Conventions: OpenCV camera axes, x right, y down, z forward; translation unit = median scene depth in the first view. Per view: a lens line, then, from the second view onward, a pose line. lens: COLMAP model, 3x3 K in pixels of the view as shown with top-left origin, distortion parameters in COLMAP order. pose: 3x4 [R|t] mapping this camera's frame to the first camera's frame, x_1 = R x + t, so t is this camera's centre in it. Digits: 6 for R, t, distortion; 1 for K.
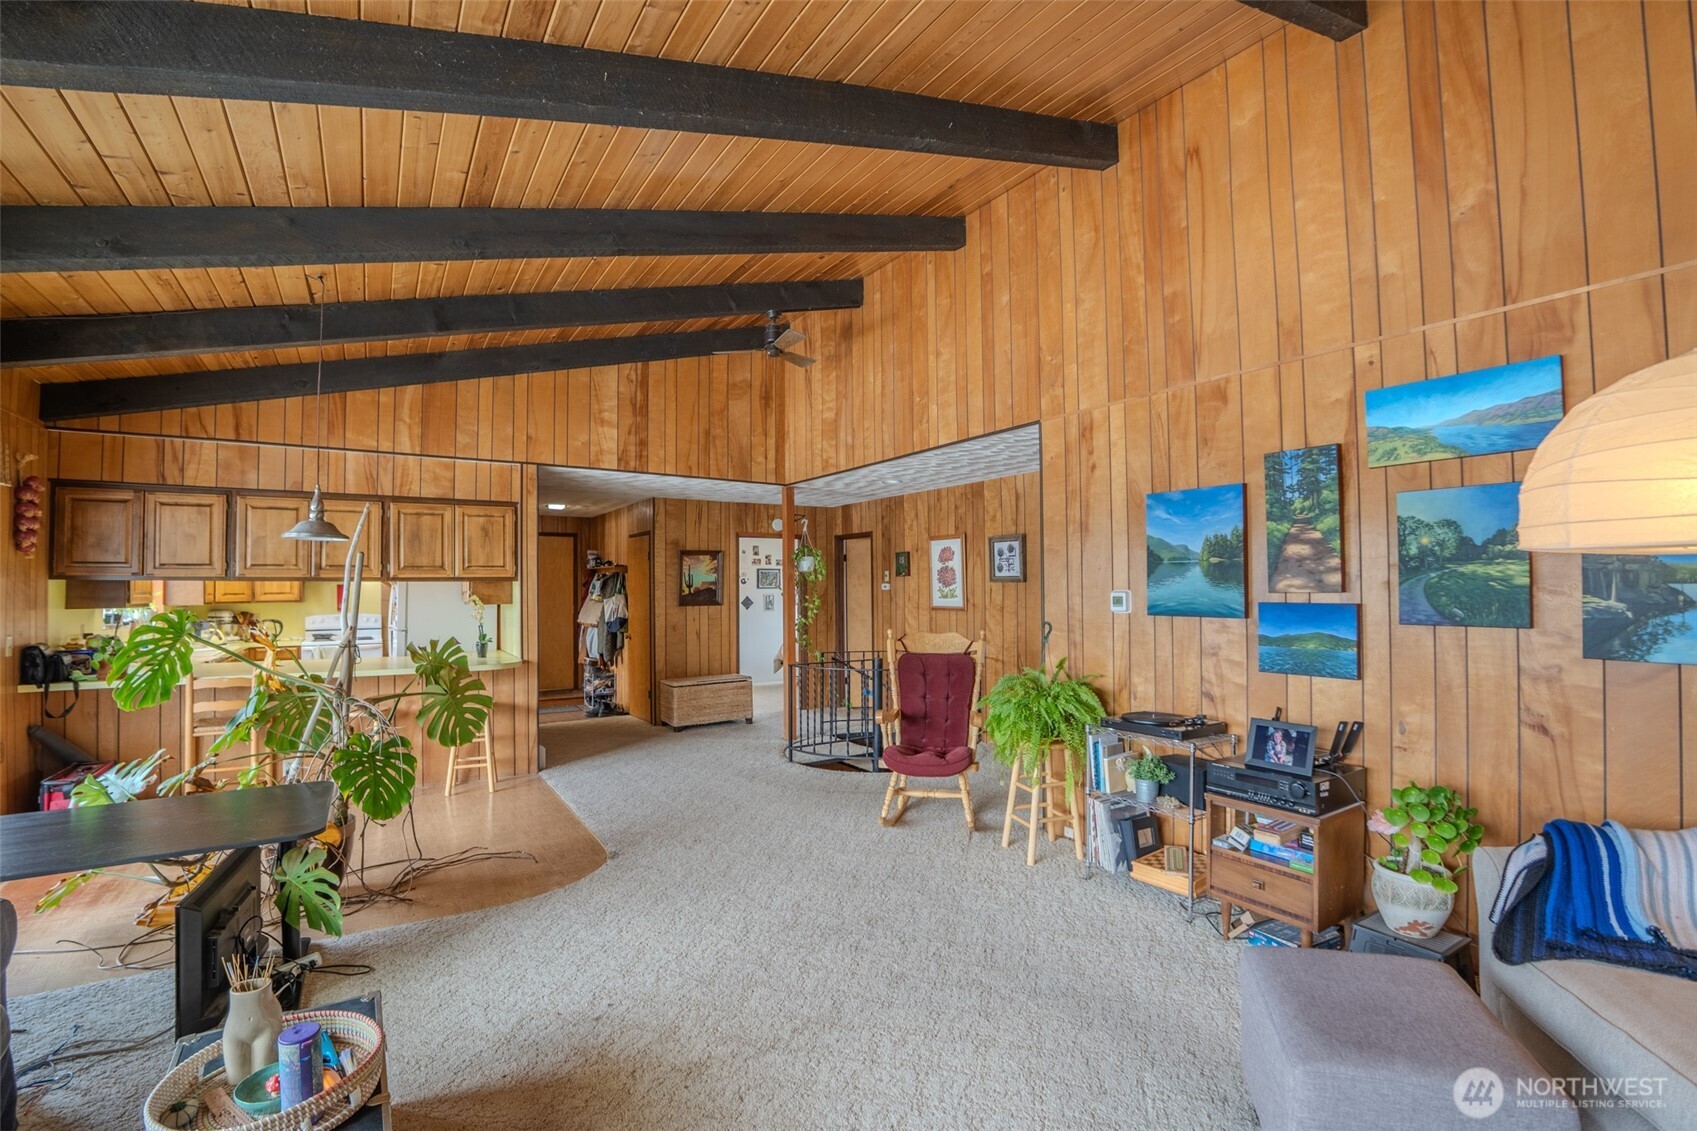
lens RADIAL K [[759.8, 0, 851.9], [0, 759.8, 564.1], [0, 0, 1]] dist [-0.033198, 0.004881]
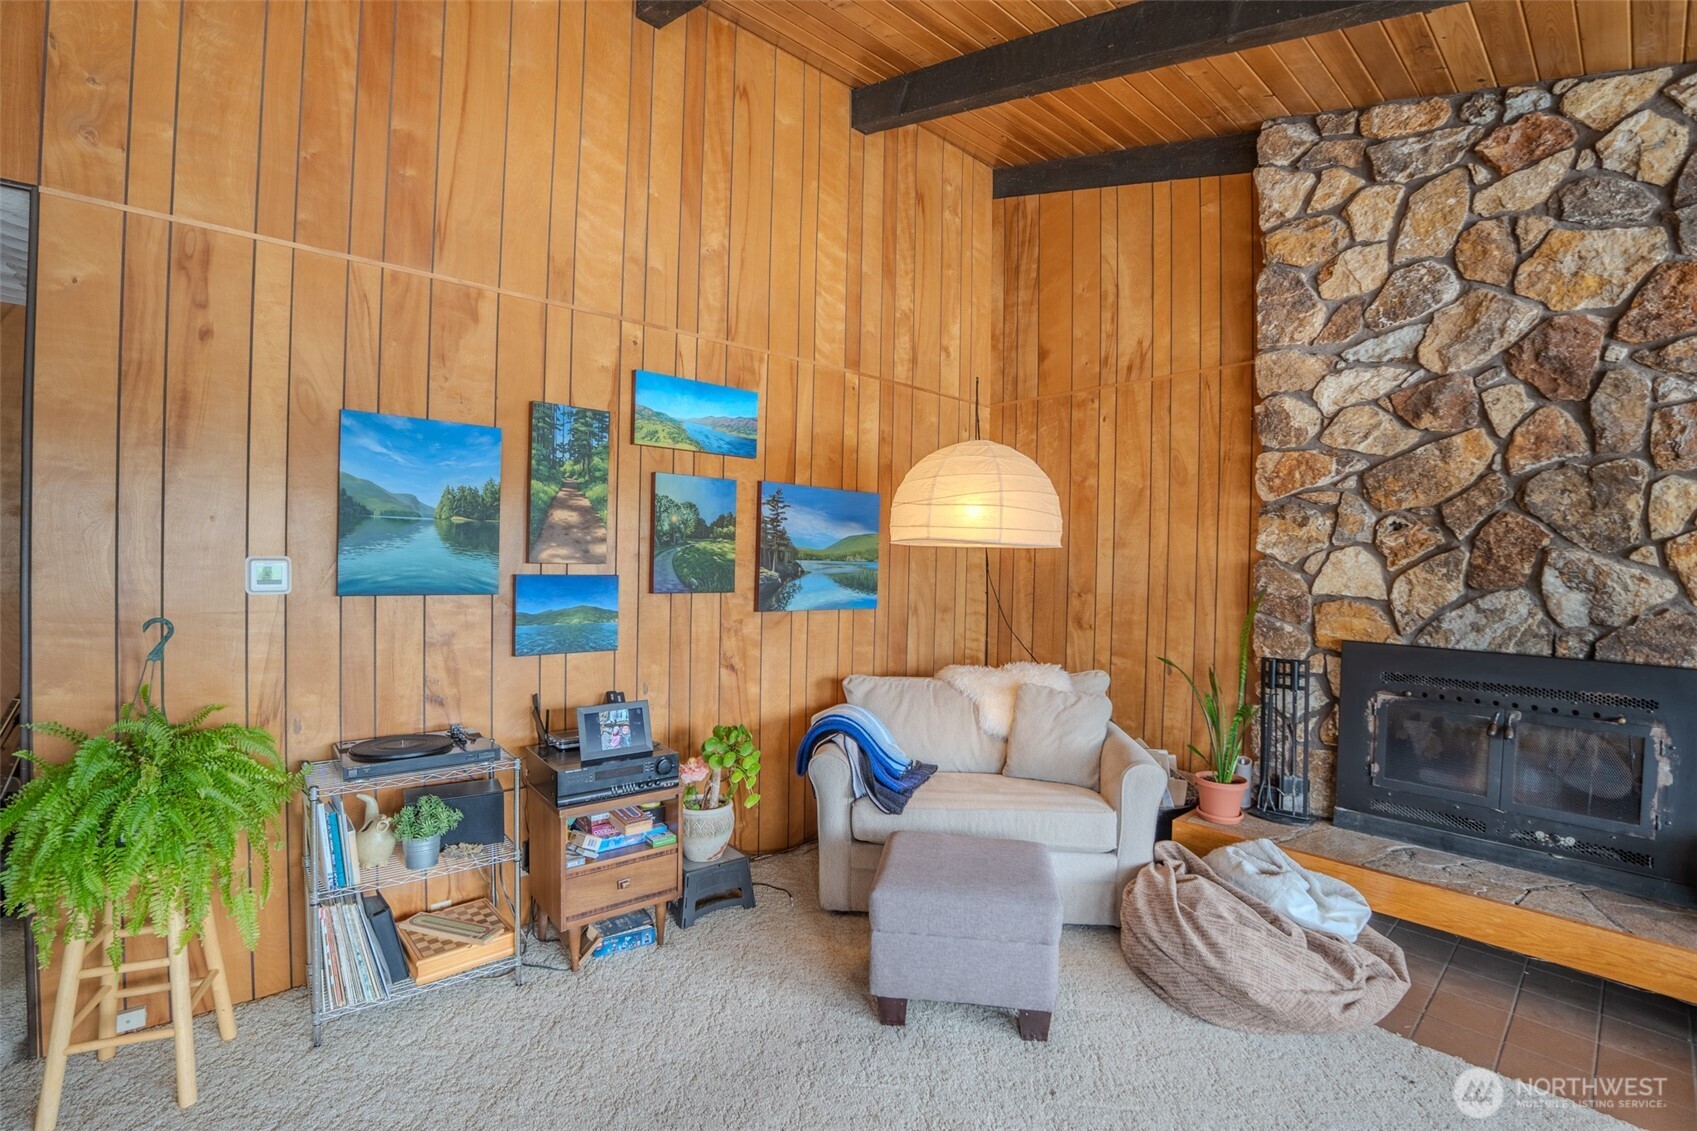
lens RADIAL K [[759.8, 0, 849.6], [0, 759.8, 566.2], [0, 0, 1]] dist [-0.033198, 0.004881]
pose [[-0.130616, 0.006385, 0.991412, -0.385394], [-0.039906, 0.999135, -0.011692, 0.041169], [-0.990630, -0.041091, -0.130249, 0.832560]]
